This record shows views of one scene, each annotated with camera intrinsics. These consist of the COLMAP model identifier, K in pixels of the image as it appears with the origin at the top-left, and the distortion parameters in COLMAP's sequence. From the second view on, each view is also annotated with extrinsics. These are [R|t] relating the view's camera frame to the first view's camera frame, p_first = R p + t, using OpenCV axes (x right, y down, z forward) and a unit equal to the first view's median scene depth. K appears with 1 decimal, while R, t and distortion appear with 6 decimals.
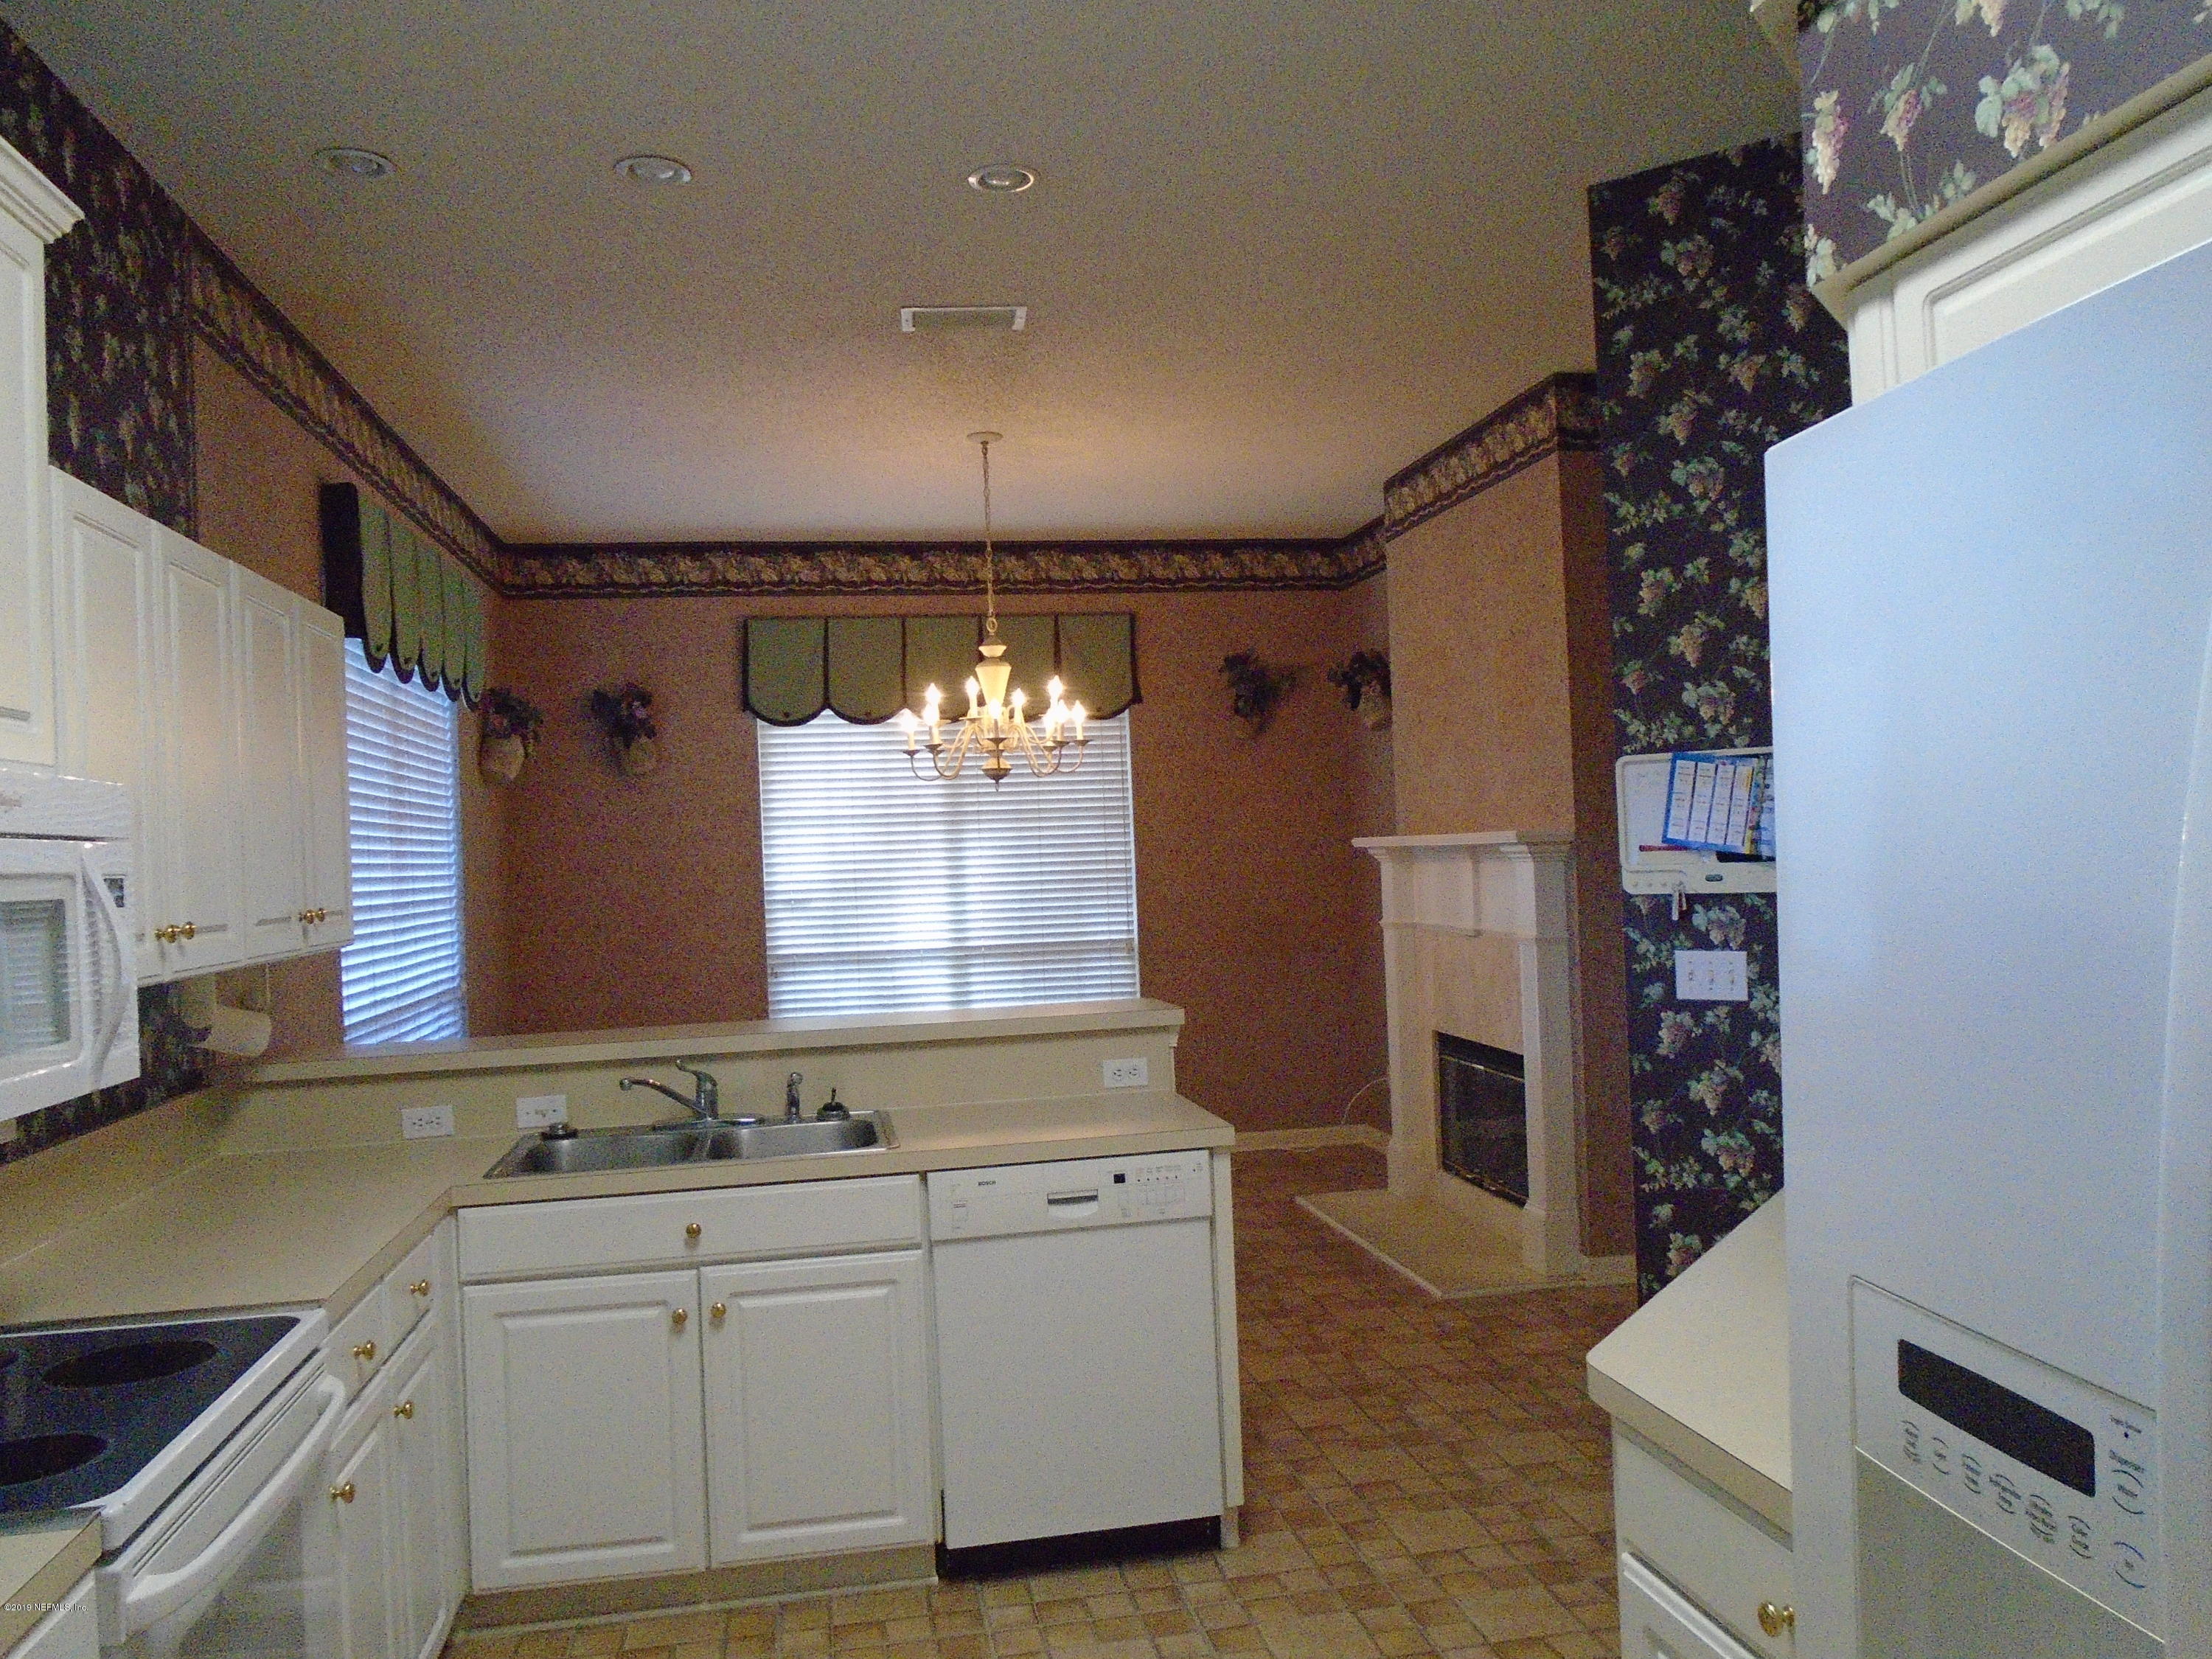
lens RADIAL K [[1675.3, 0, 1089.1], [0, 1675.3, 829.8], [0, 0, 1]] dist [-0.005433, 0.002306]
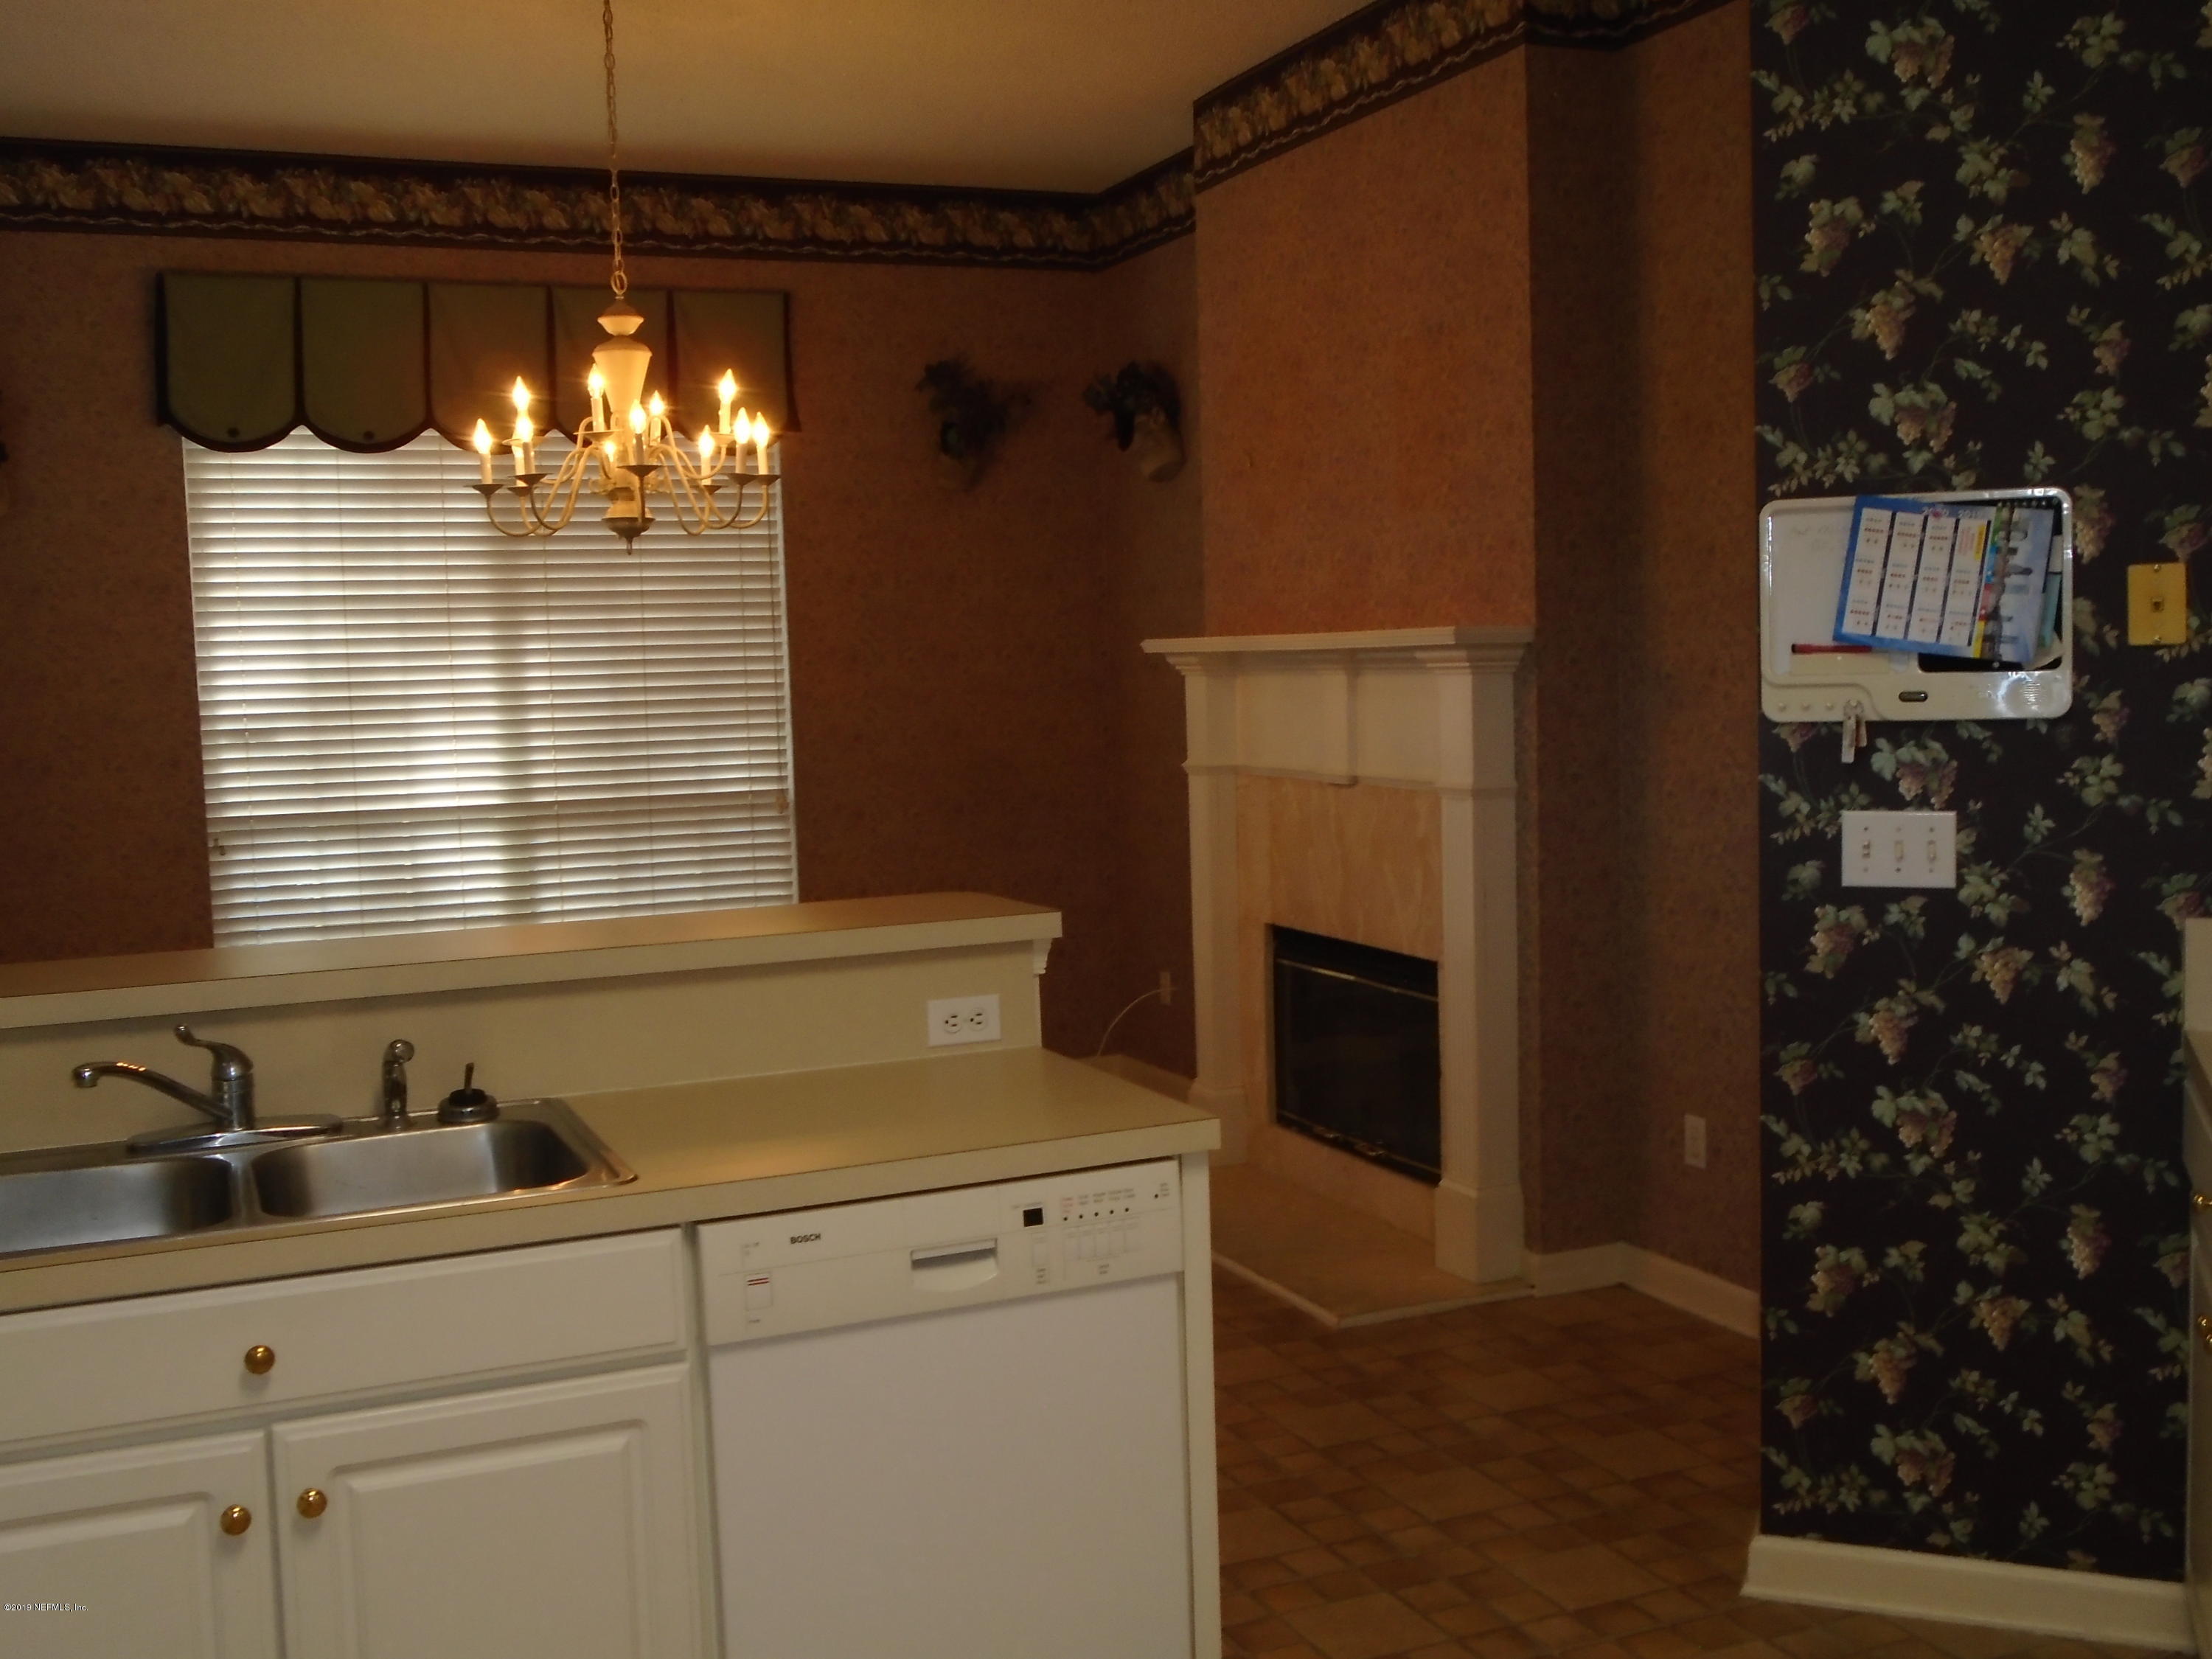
lens RADIAL K [[2257.5, 0, 1106.0], [0, 2257.5, 829.5], [0, 0, 1]] dist [-0.022990, 0.009925]
pose [[0.974722, -0.008485, 0.223260, -0.107157], [-0.010393, 0.996475, 0.083246, 0.010452], [-0.223179, -0.083462, 0.971198, 0.217218]]
